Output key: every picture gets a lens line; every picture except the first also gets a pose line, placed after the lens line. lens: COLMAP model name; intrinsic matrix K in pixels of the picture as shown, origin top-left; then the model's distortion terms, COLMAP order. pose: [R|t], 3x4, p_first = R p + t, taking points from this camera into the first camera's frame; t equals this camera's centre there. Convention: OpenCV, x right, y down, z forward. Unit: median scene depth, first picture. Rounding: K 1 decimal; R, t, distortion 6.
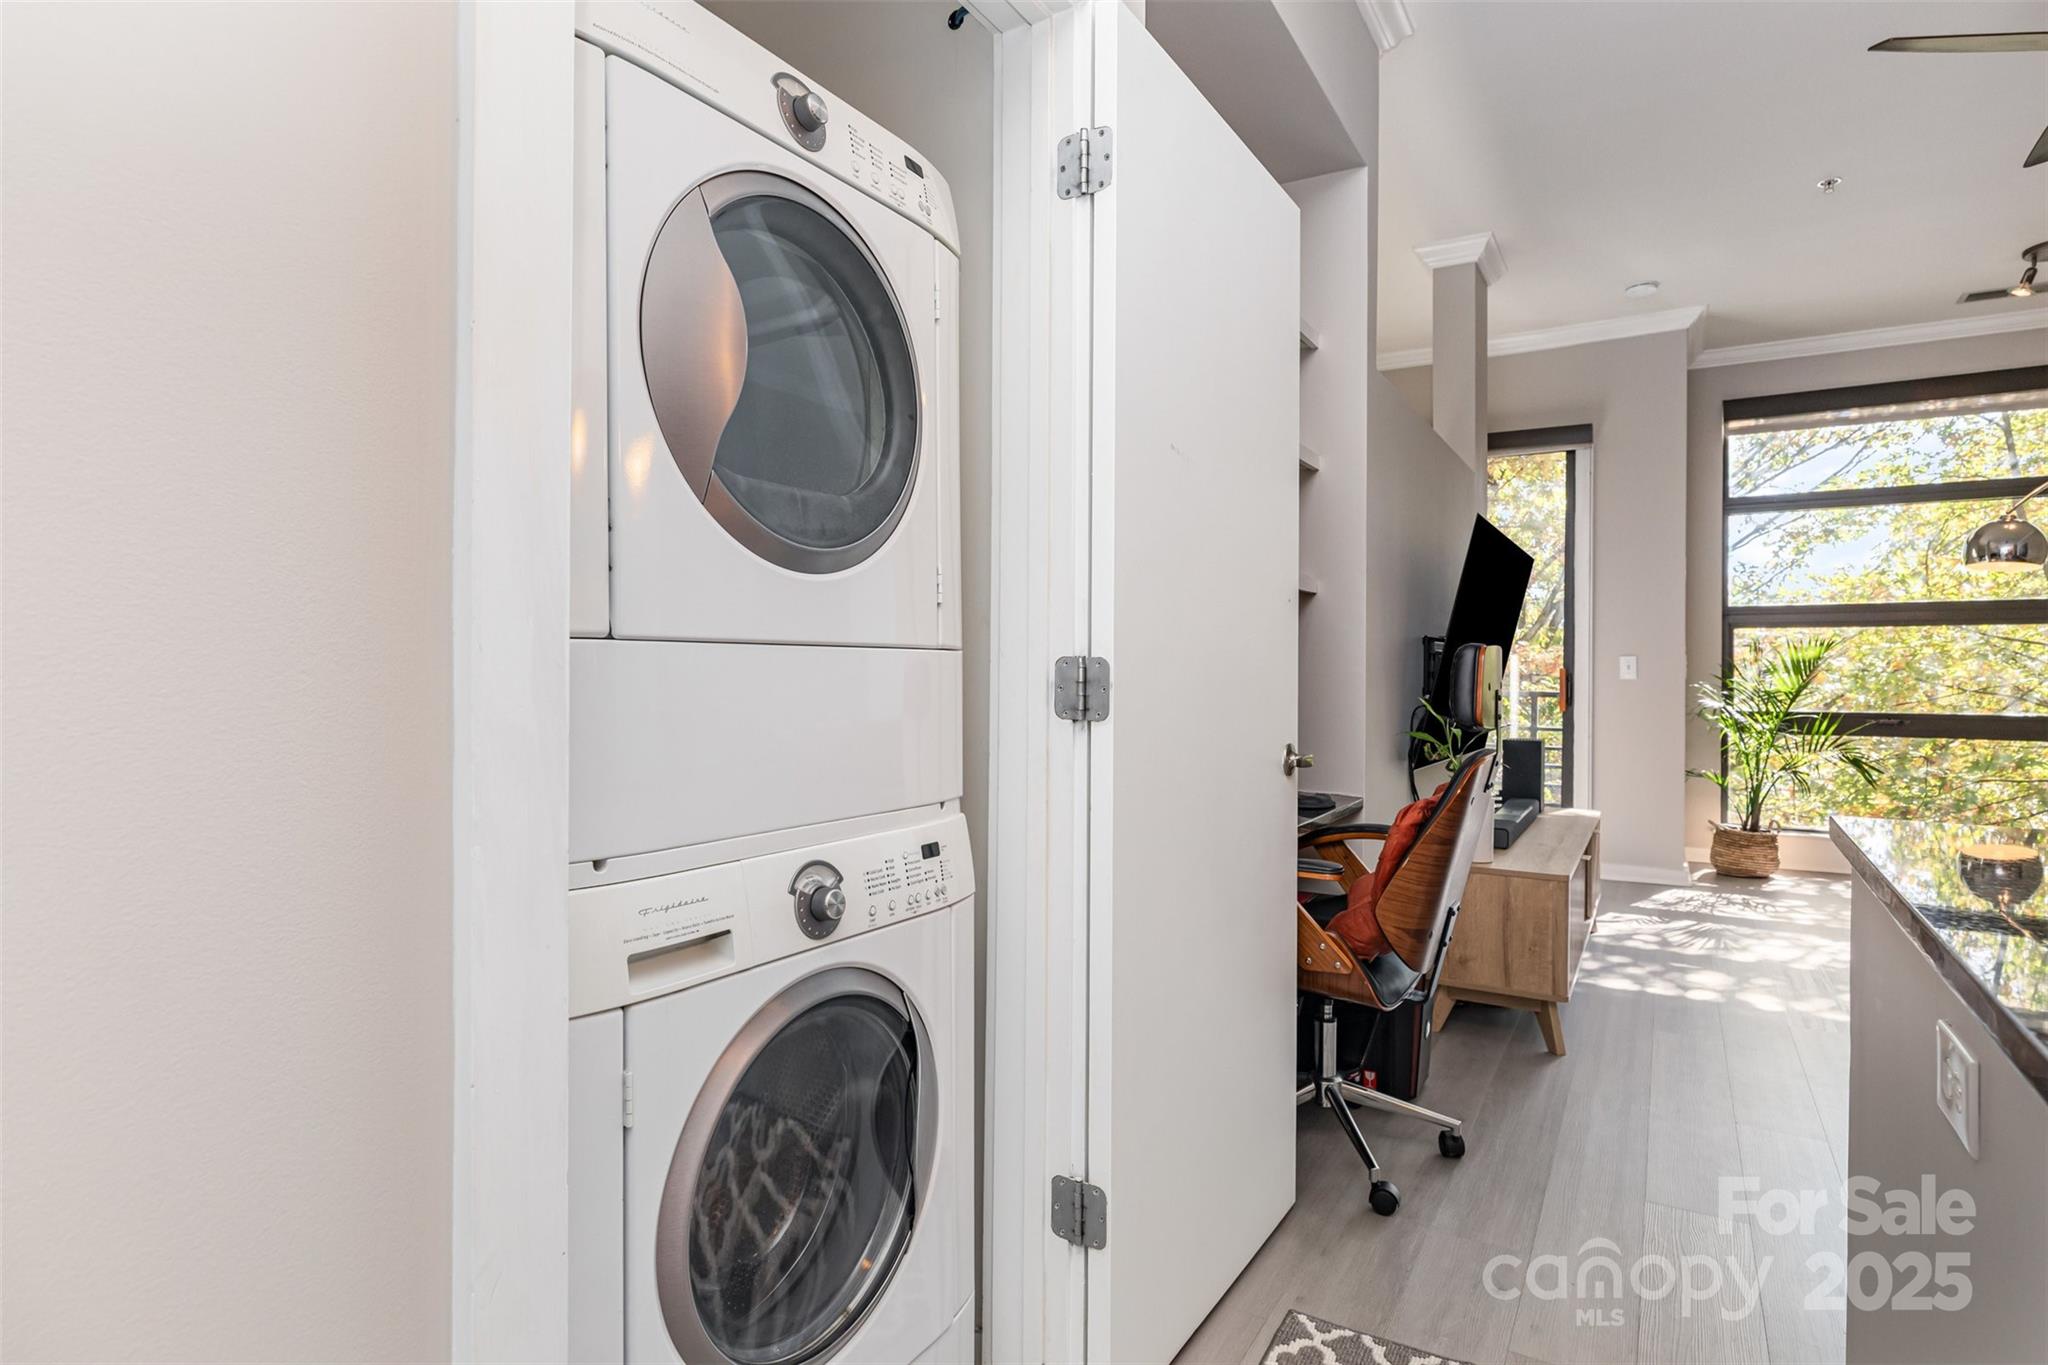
lens RADIAL K [[1076.1, 0, 1024.0], [0, 1076.1, 682.5], [0, 0, 1]] dist [0.001355, -0.000213]
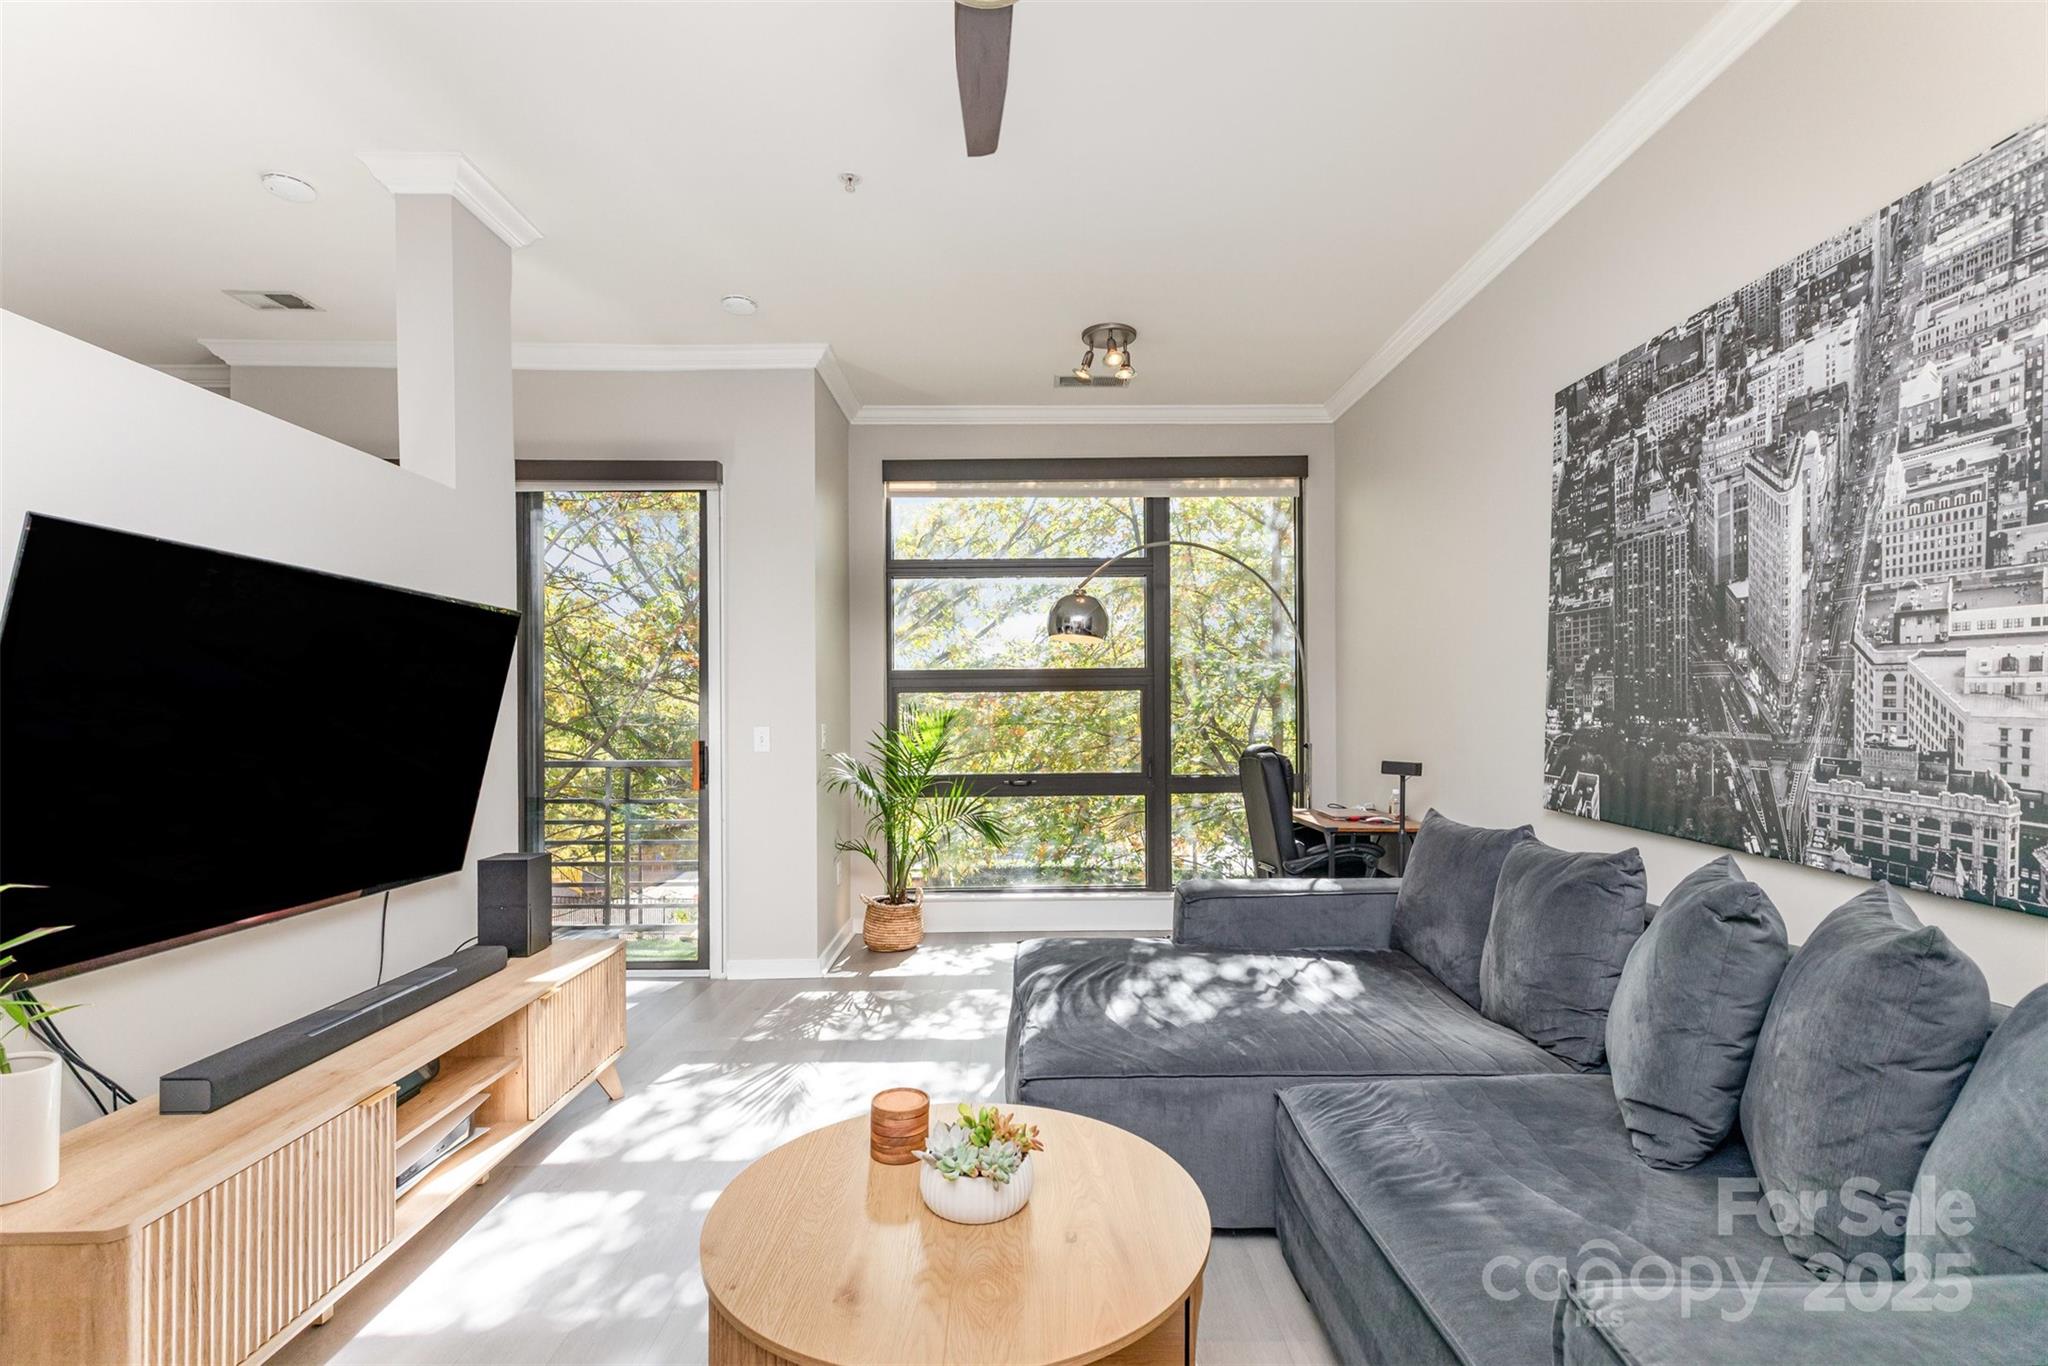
lens RADIAL K [[950.8, 0, 1029.0], [0, 950.8, 732.5], [0, 0, 1]] dist [0.001433, 0.000284]
pose [[0.855203, -0.023680, 0.517753, 0.340036], [0.016756, 0.999697, 0.018045, -0.029942], [-0.518023, -0.006757, 0.855340, 0.205784]]
